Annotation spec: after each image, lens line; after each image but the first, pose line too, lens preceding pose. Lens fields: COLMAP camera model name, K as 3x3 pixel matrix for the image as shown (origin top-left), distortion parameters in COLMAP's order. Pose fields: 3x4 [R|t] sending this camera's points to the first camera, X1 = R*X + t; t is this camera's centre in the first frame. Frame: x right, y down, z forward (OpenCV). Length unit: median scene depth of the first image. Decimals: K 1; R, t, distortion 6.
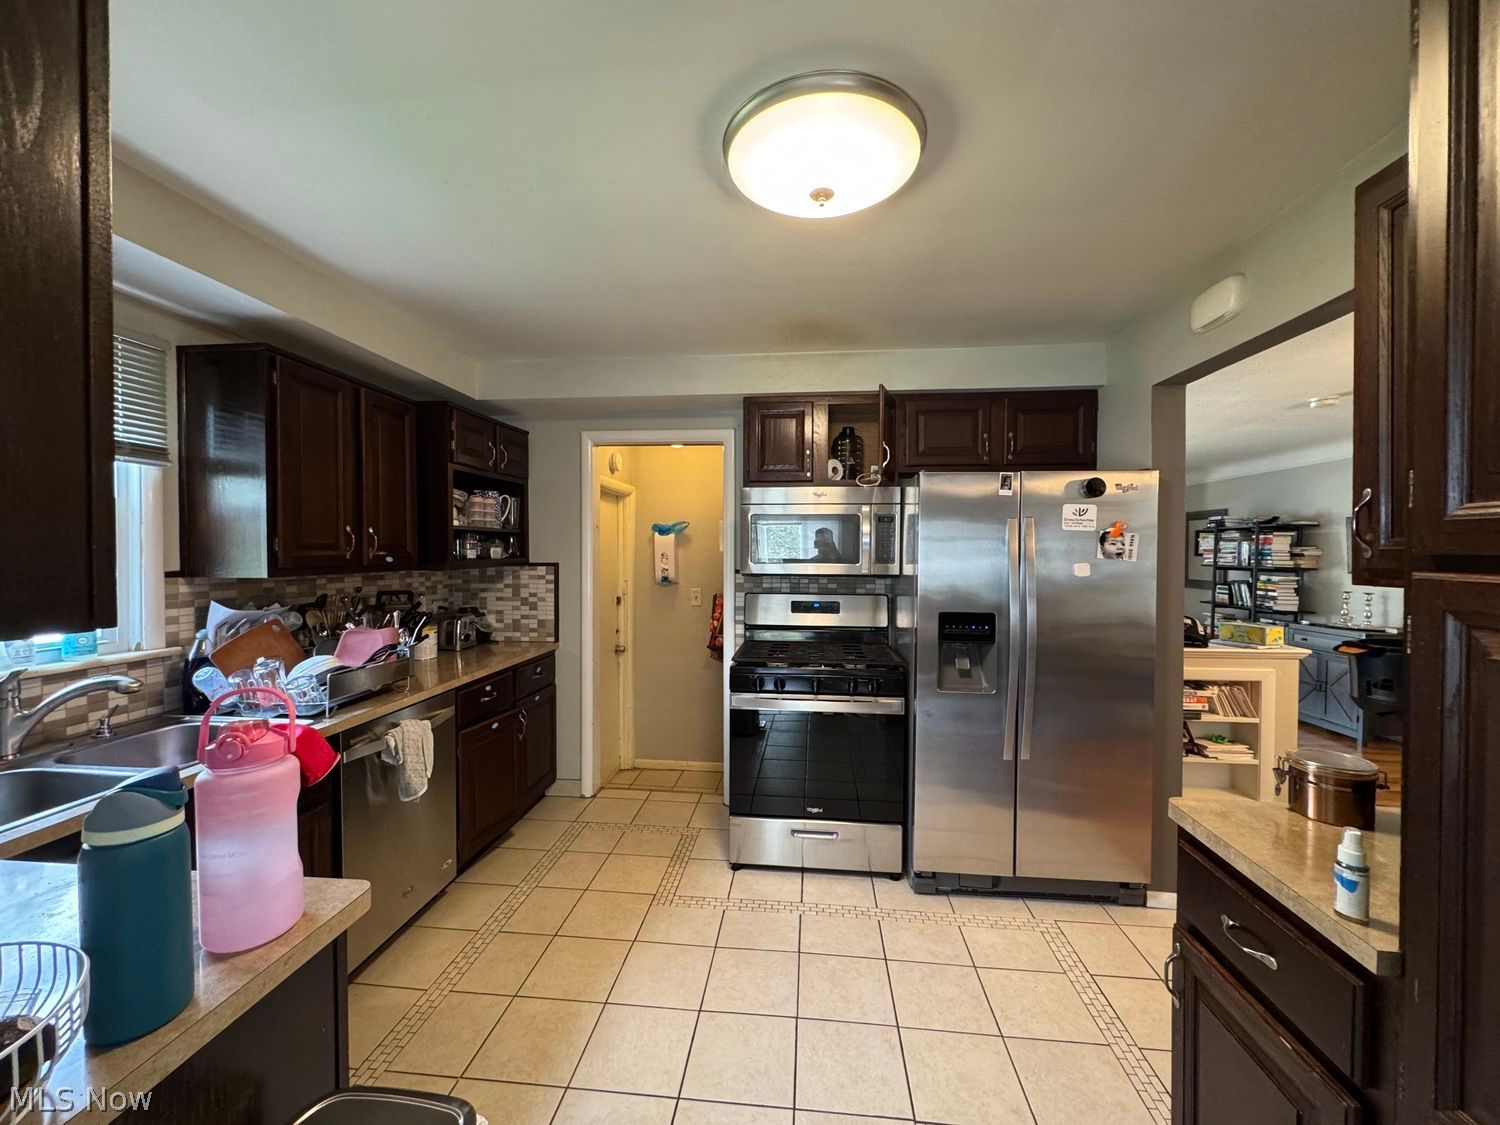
lens RADIAL K [[598.6, 0, 751.2], [0, 598.6, 561.7], [0, 0, 1]] dist [-0.004026, 0.000121]
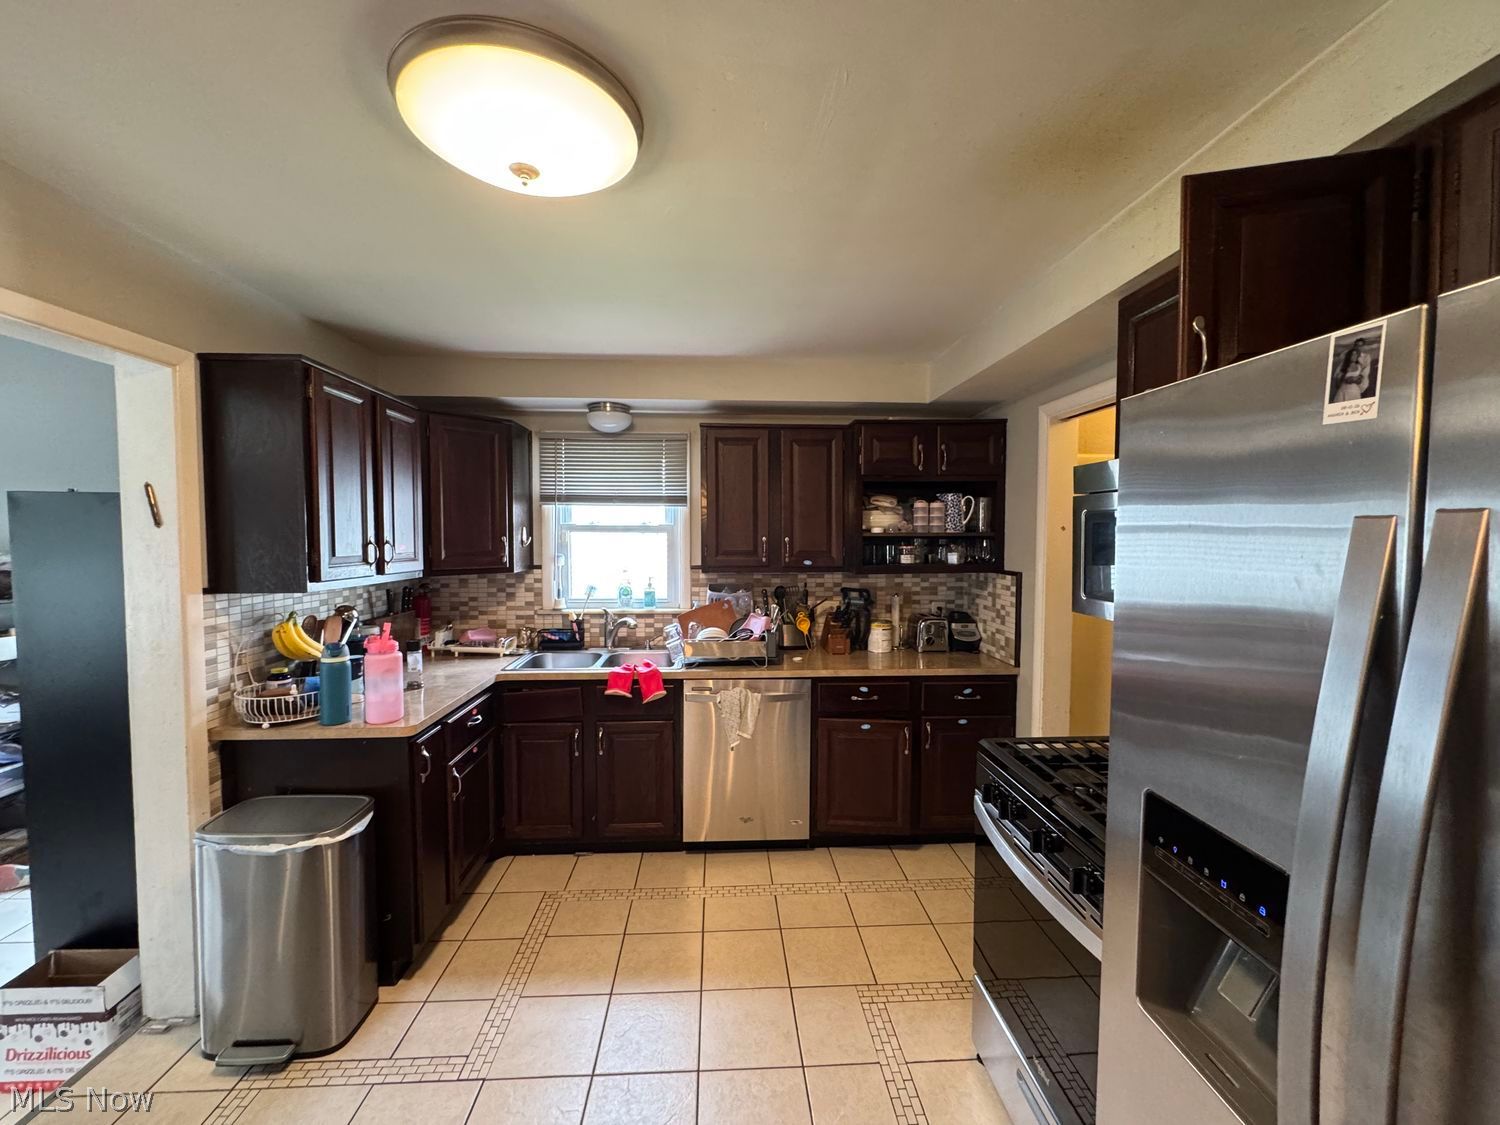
lens RADIAL K [[598.6, 0, 748.5], [0, 598.6, 555.9], [0, 0, 1]] dist [-0.004026, 0.000121]
pose [[0.148071, 0.037554, -0.988264, 0.455926], [-0.017864, 0.999217, 0.035293, -0.045219], [0.988815, 0.012428, 0.148626, 0.524351]]
